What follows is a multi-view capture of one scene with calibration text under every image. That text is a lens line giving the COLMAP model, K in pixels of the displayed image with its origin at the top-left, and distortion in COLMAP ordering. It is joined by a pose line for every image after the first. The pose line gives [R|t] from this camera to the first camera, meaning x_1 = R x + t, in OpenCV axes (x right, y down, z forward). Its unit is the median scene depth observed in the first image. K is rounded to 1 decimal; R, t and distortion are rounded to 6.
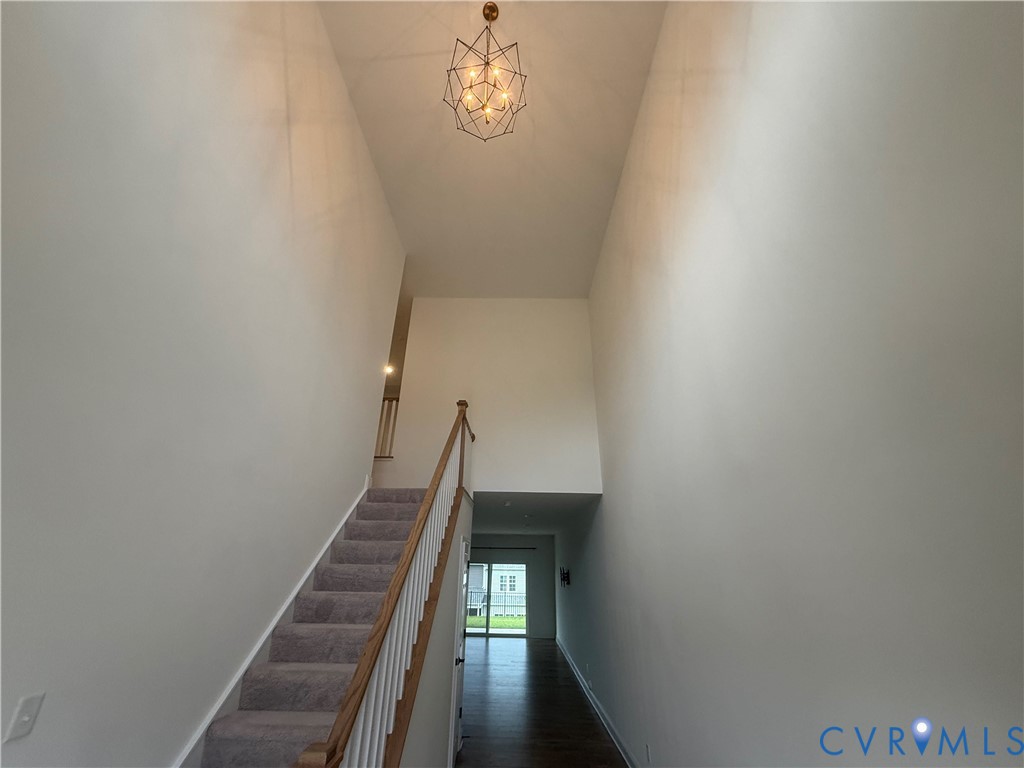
lens RADIAL K [[409.1, 0, 509.2], [0, 409.1, 384.5], [0, 0, 1]] dist [-0.000473, 0.000115]
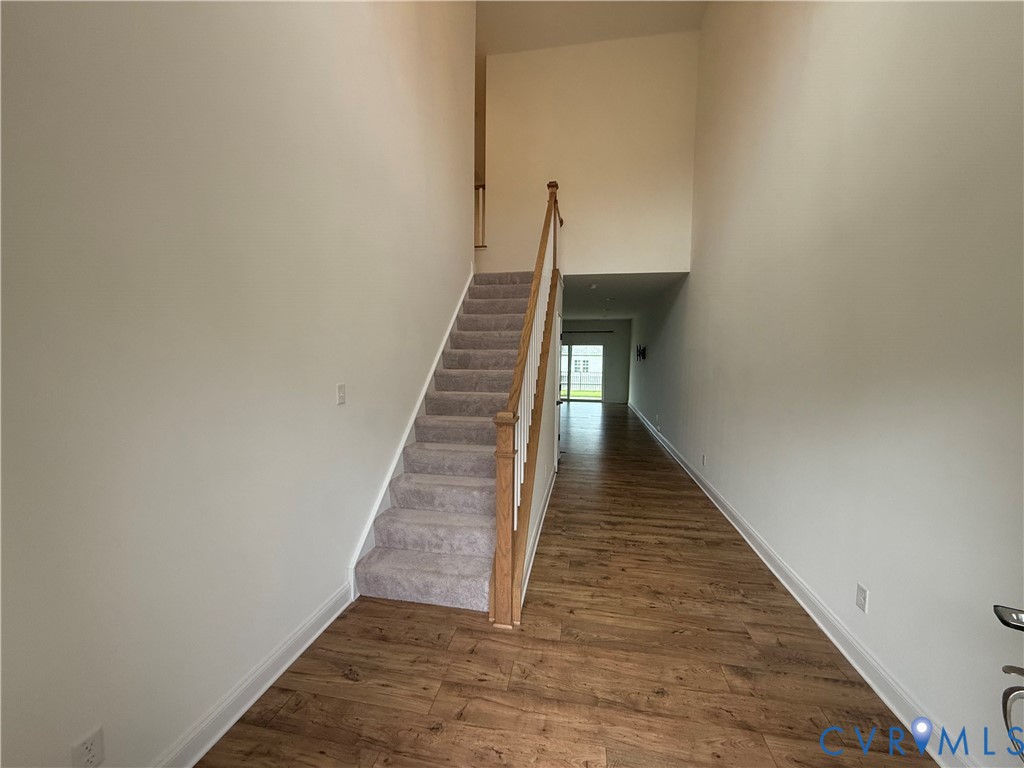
lens RADIAL K [[409.1, 0, 509.2], [0, 409.1, 384.5], [0, 0, 1]] dist [-0.000473, 0.000115]
pose [[0.984955, 0.006850, -0.172676, -0.041969], [0.075589, 0.881478, 0.466136, 0.001369], [0.155403, -0.472176, 0.867698, -0.106450]]
